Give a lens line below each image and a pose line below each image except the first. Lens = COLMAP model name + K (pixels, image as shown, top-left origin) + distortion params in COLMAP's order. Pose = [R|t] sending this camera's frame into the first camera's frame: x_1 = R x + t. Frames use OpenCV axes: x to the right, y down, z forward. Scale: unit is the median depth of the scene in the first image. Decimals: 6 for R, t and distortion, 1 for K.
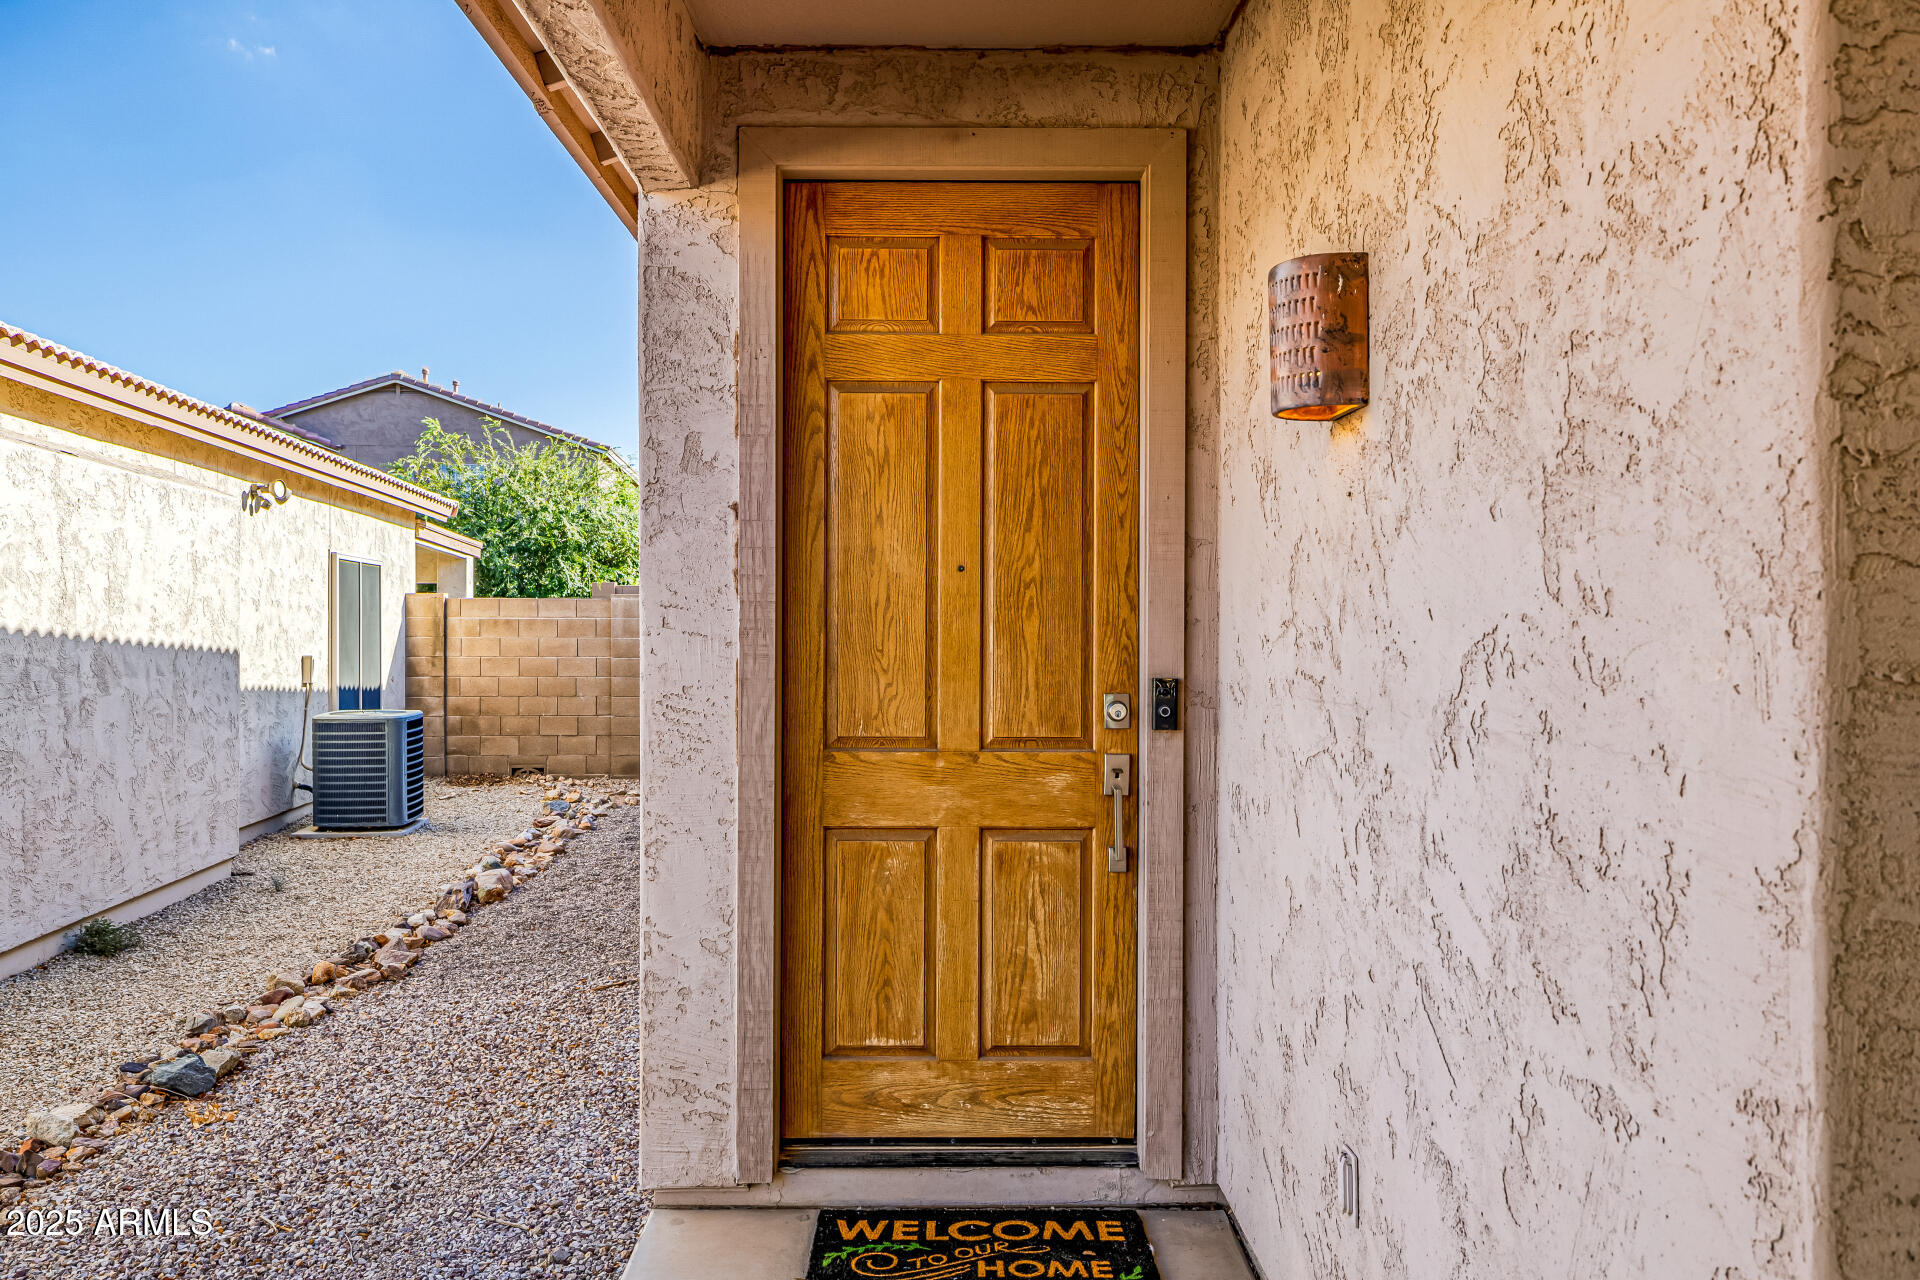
lens RADIAL K [[1786.9, 0, 969.6], [0, 1786.9, 657.9], [0, 0, 1]] dist [0.006507, 0.000000]
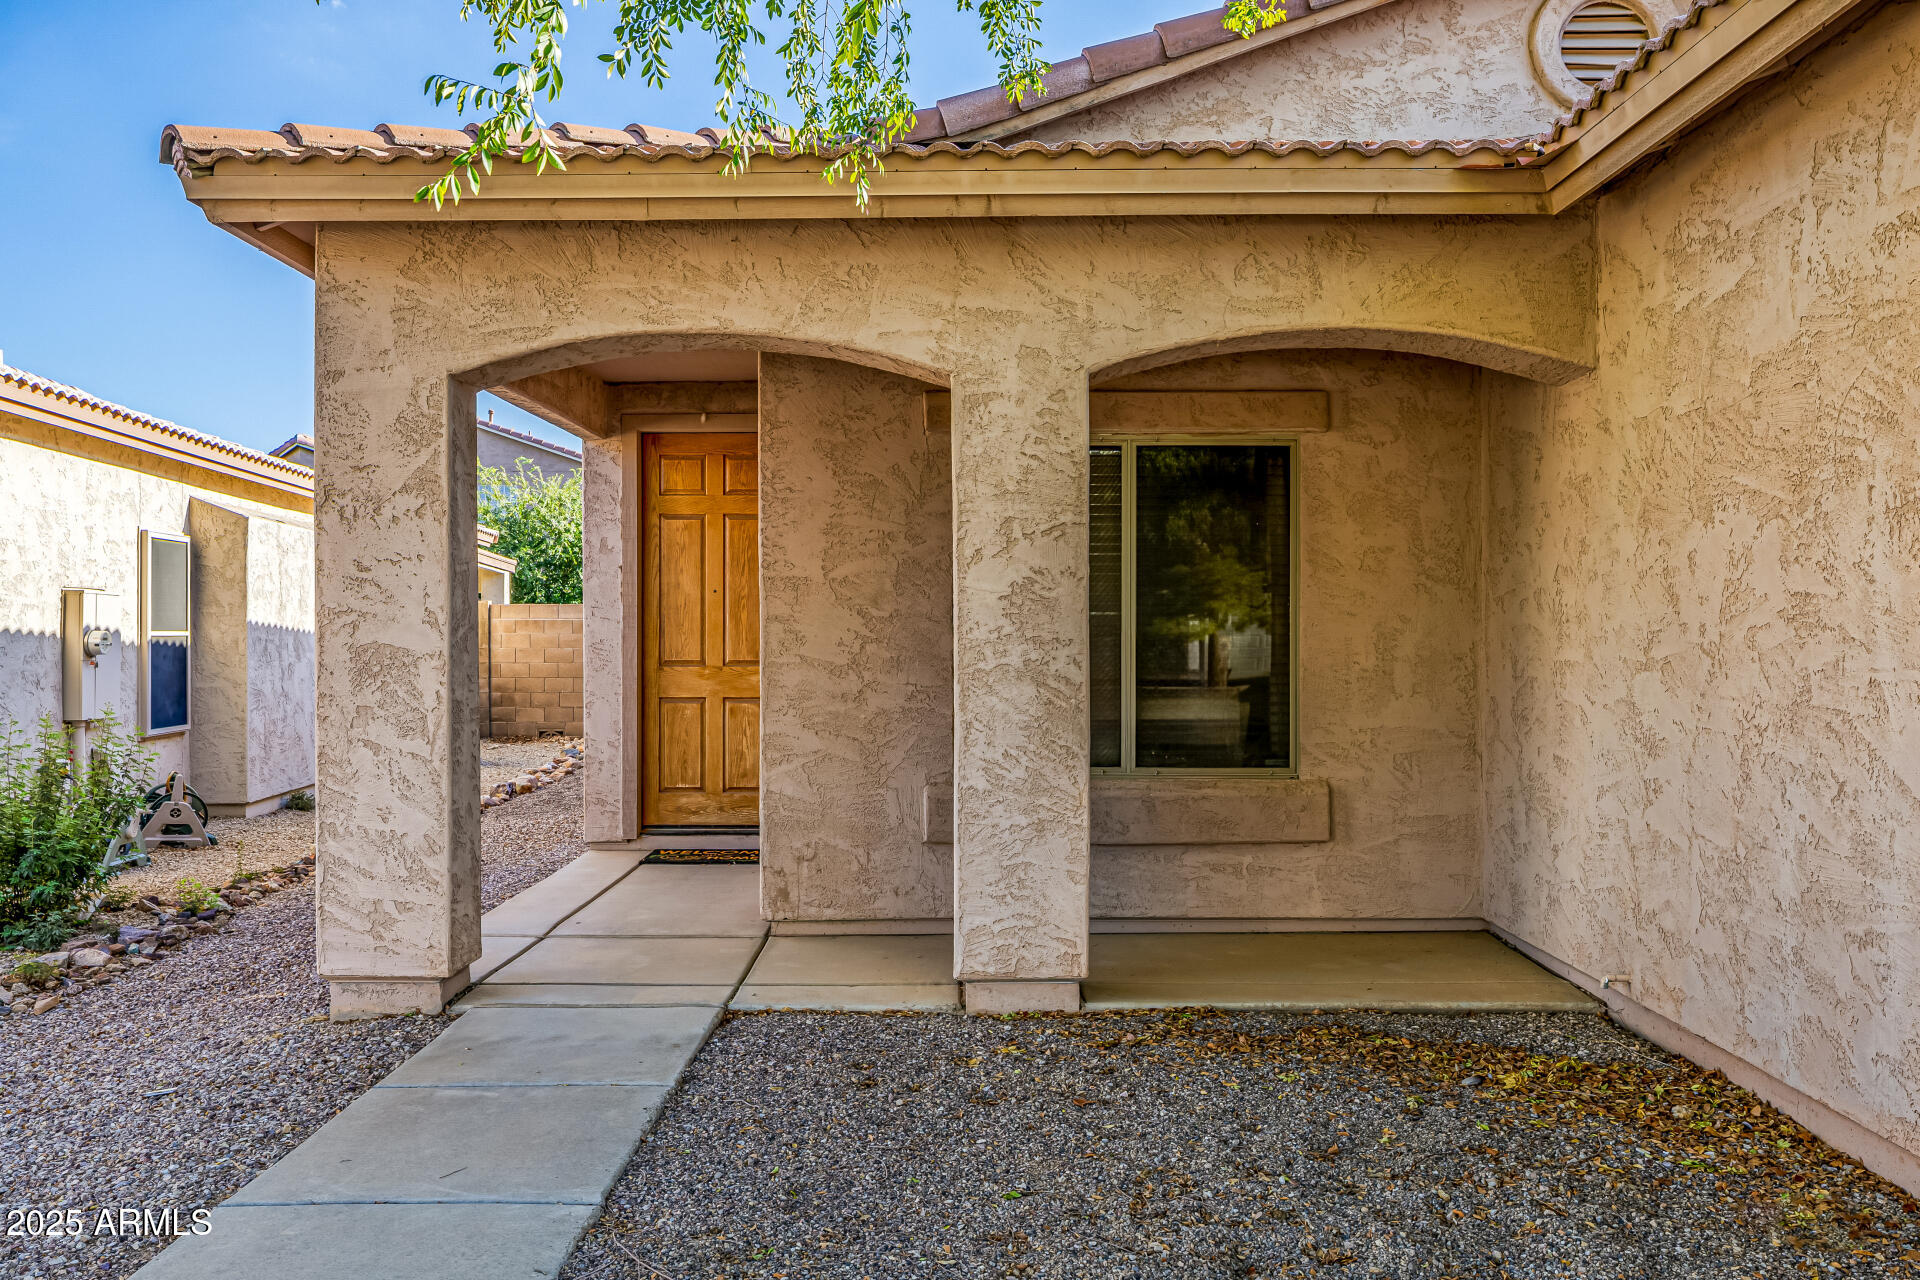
lens RADIAL K [[1786.9, 0, 956.3], [0, 1786.9, 658.7], [0, 0, 1]] dist [0.006507, 0.000000]
pose [[0.999703, -0.003747, -0.024063, 0.380073], [0.003701, 0.999991, -0.001951, 0.047537], [0.024070, 0.001861, 0.999709, -1.419390]]
